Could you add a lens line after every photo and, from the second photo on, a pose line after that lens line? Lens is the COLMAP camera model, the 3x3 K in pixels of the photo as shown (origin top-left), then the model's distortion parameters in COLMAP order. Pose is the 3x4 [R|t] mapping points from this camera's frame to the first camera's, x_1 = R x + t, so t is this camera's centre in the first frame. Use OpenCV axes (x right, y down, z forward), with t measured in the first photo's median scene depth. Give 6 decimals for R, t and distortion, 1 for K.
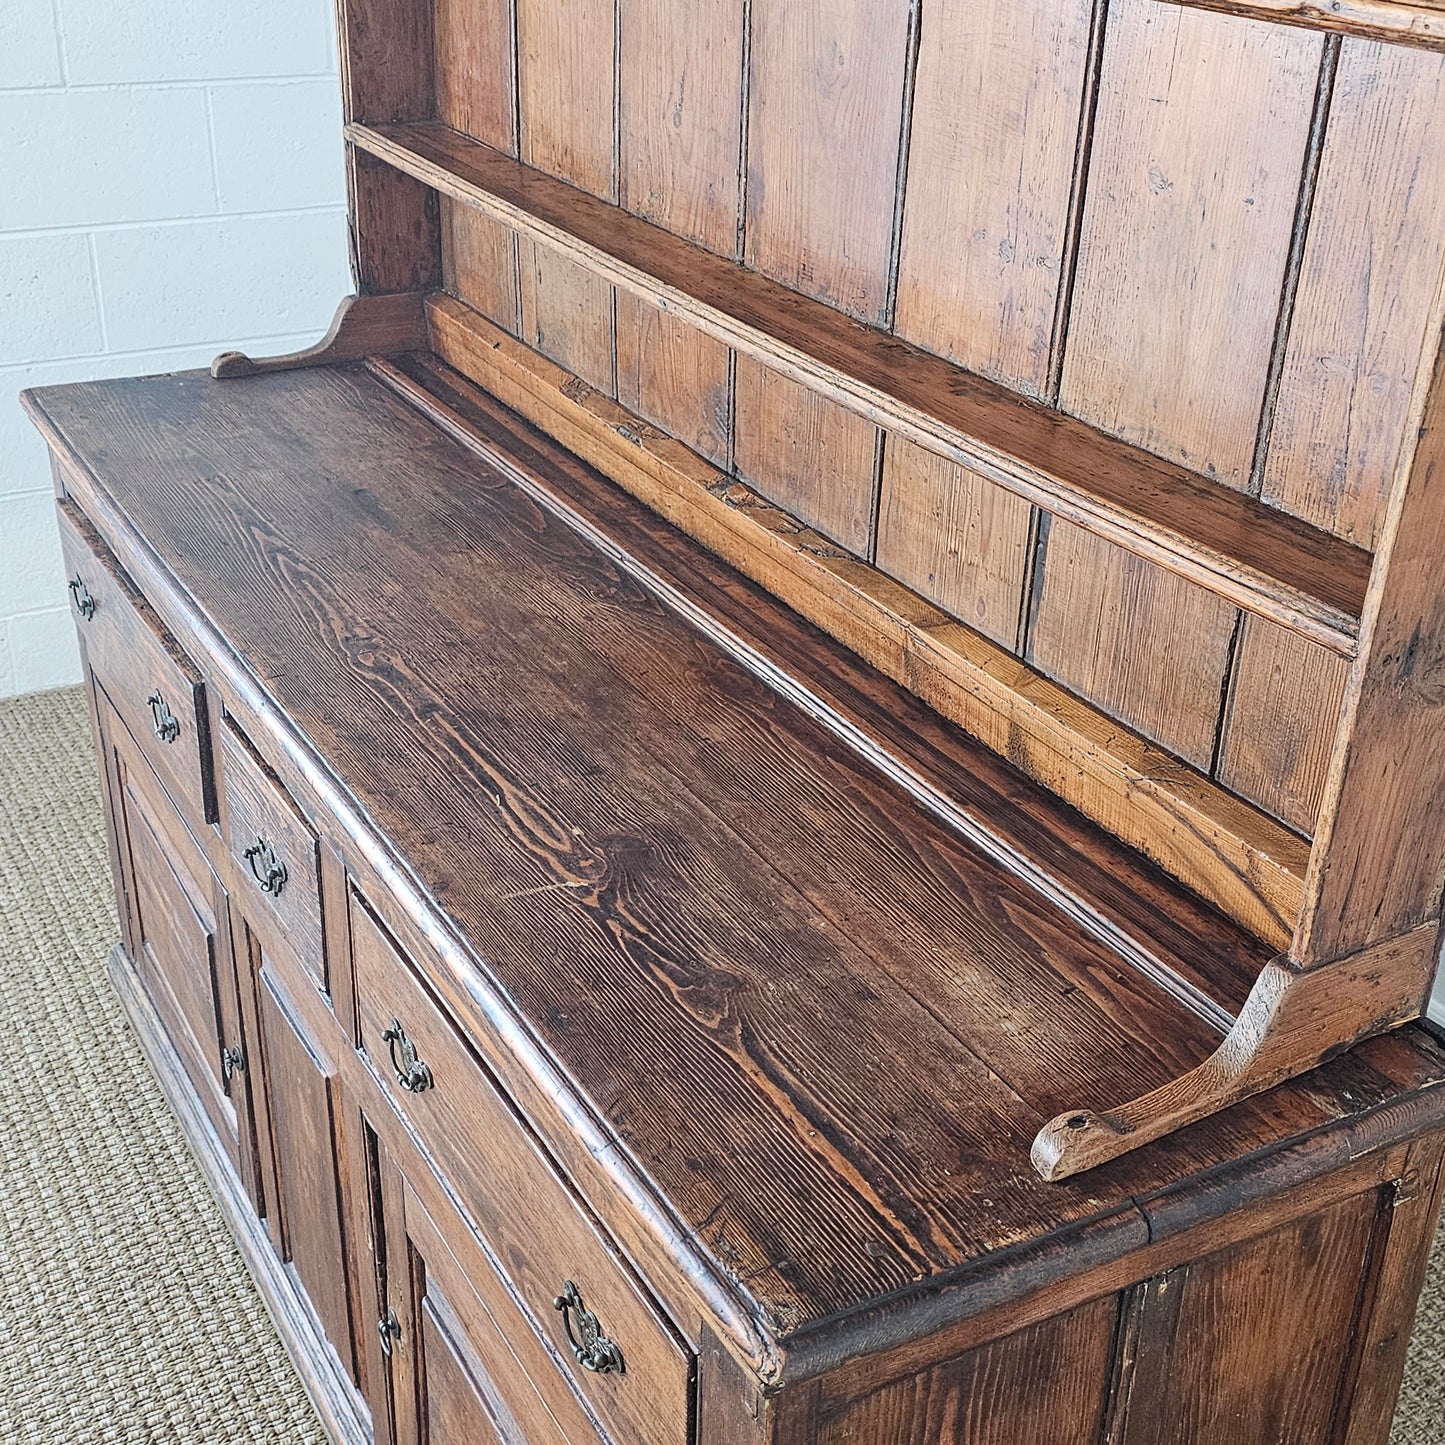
lens RADIAL K [[1915.6, 0, 722.4], [0, 1915.6, 671.6], [0, 0, 1]] dist [0.086518, 0.000000]
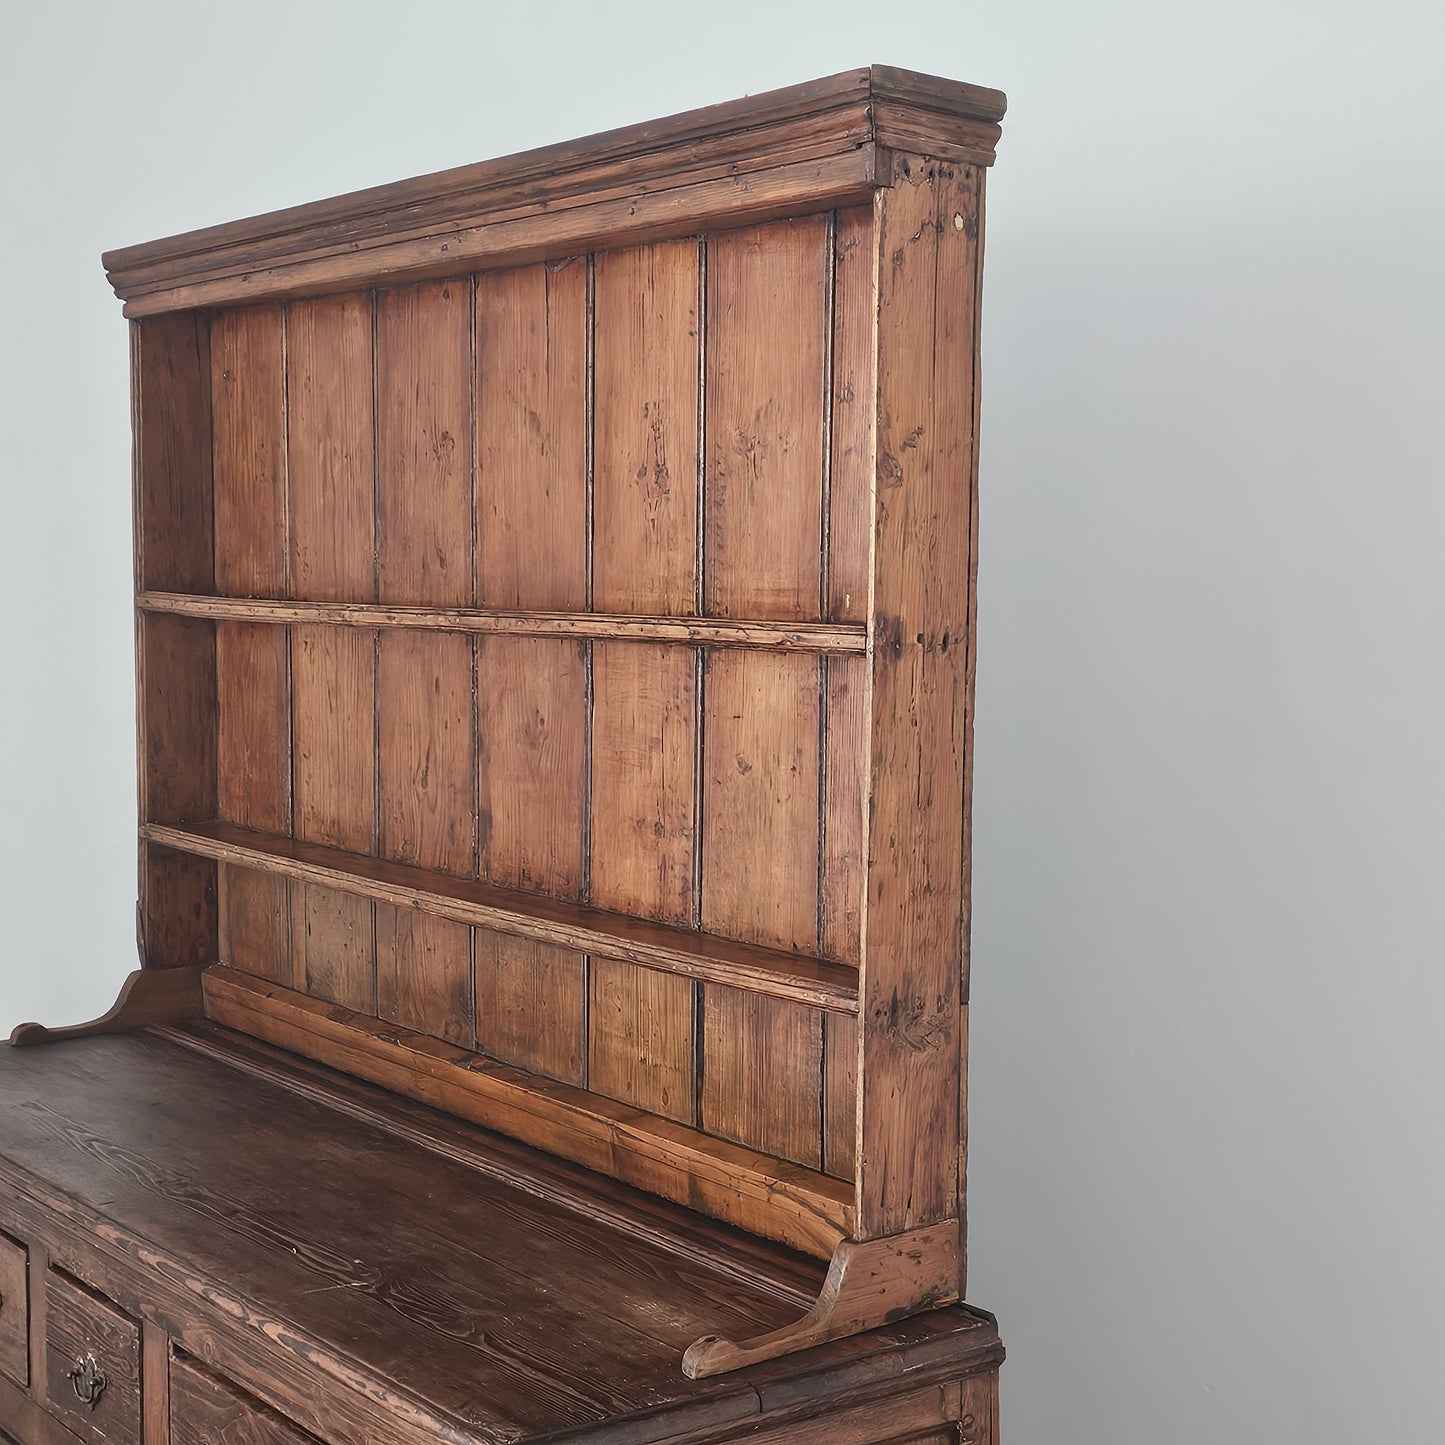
lens RADIAL K [[2385.3, 0, 738.5], [0, 2385.3, 619.2], [0, 0, 1]] dist [0.110911, 0.000000]
pose [[0.992924, -0.034233, 0.113707, 0.009341], [0.077381, 0.912853, -0.400889, 0.333618], [-0.090074, 0.406851, 0.909043, -0.641404]]
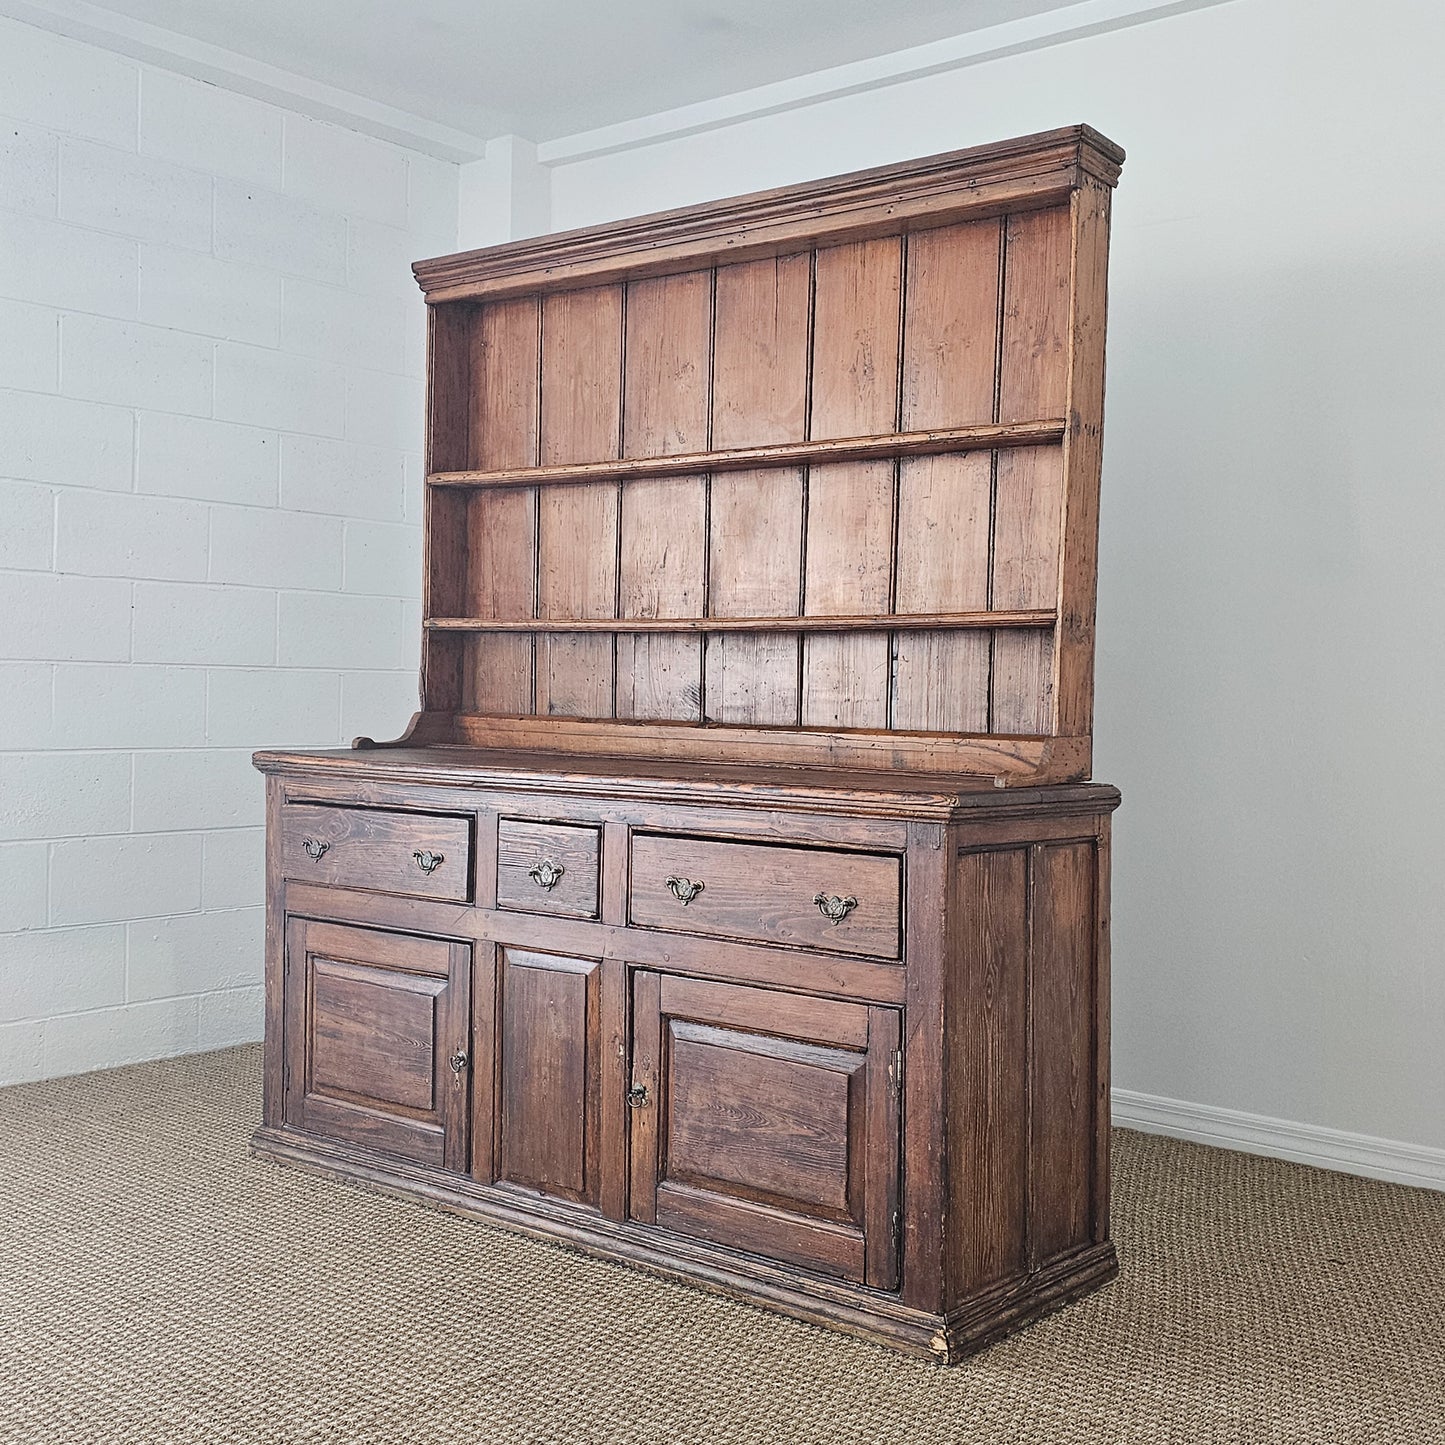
lens RADIAL K [[1722.1, 0, 749.1], [0, 1722.1, 671.1], [0, 0, 1]] dist [0.072577, 0.000000]
pose [[0.930766, -0.005718, 0.365572, -0.777071], [0.165623, 0.897998, -0.407639, 0.759372], [-0.325952, 0.439963, 0.836772, -0.753065]]
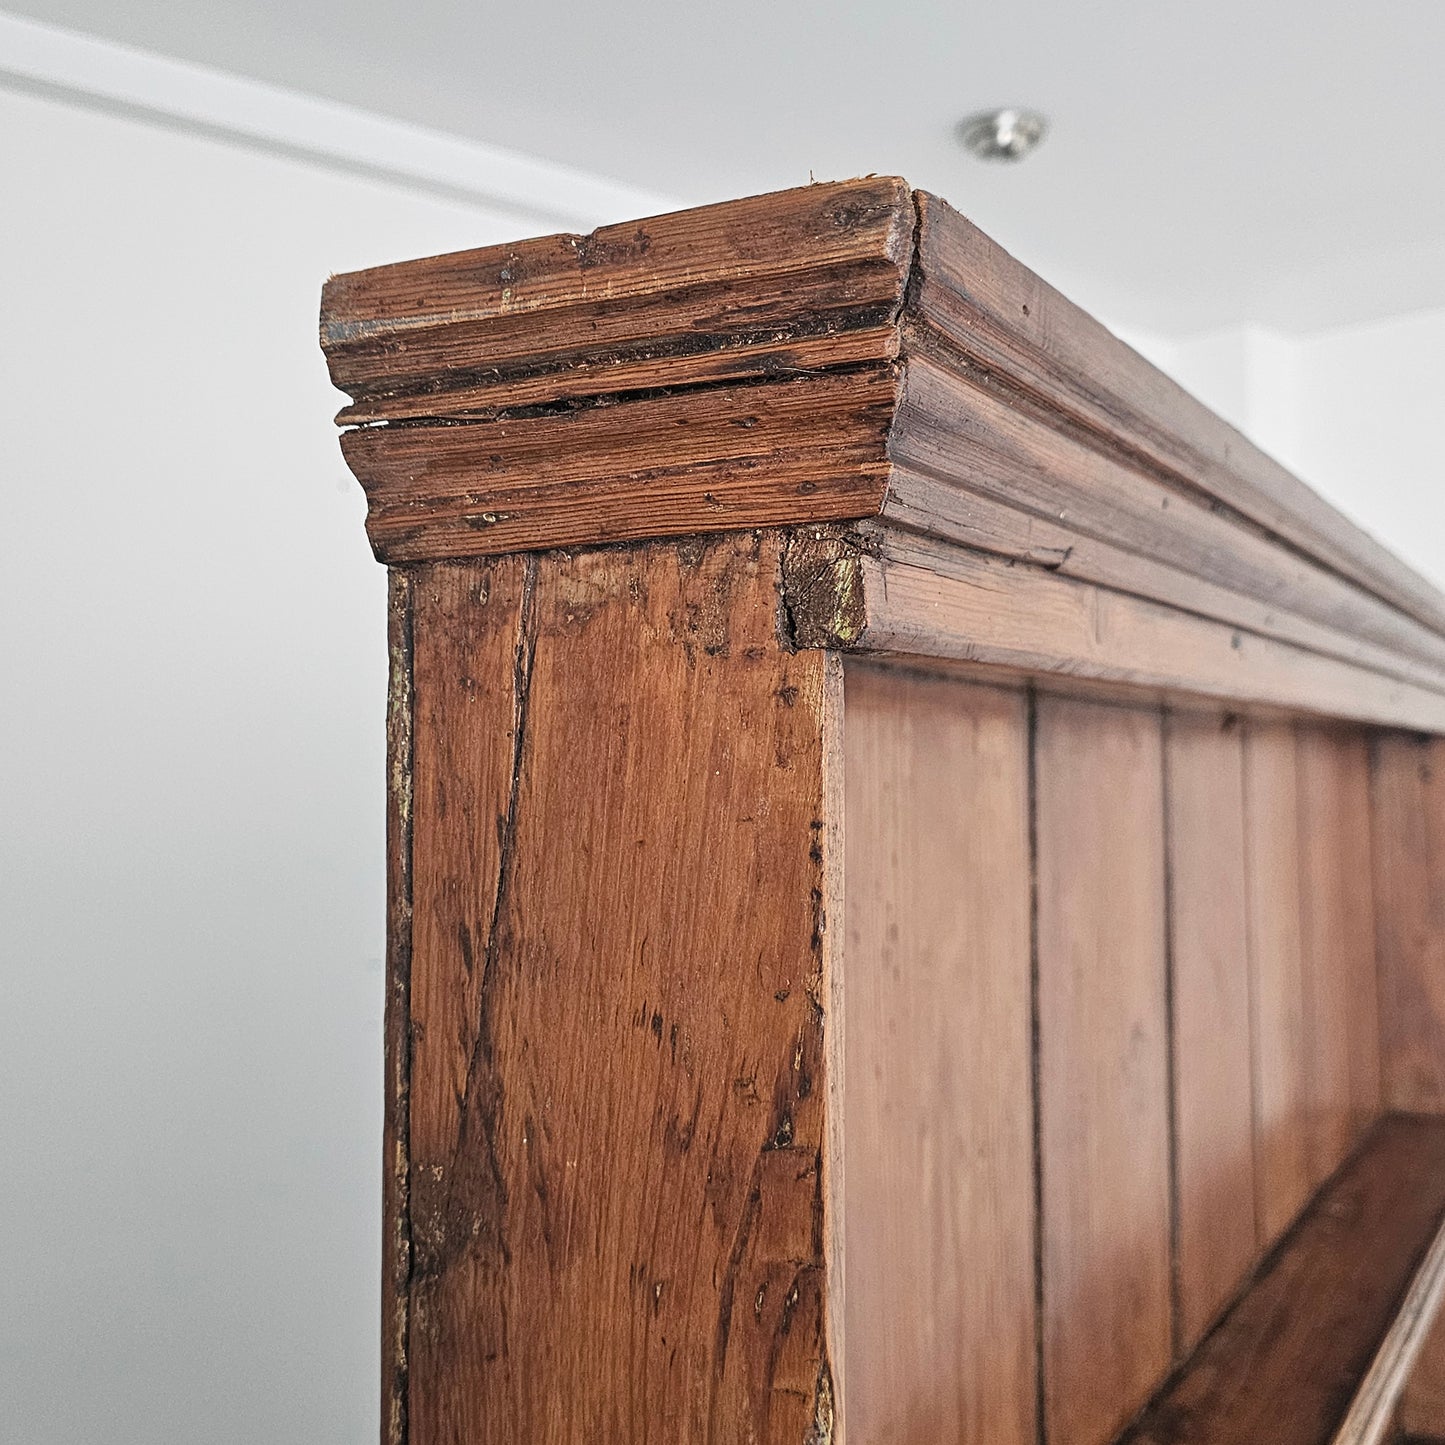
lens RADIAL K [[1722.1, 0, 718.6], [0, 1722.1, 722.5], [0, 0, 1]] dist [0.072577, 0.000000]
pose [[-0.517841, -0.008218, 0.855437, -0.482472], [0.361314, 0.904288, 0.227410, -0.891965], [-0.775431, 0.426843, -0.465308, 1.424595]]
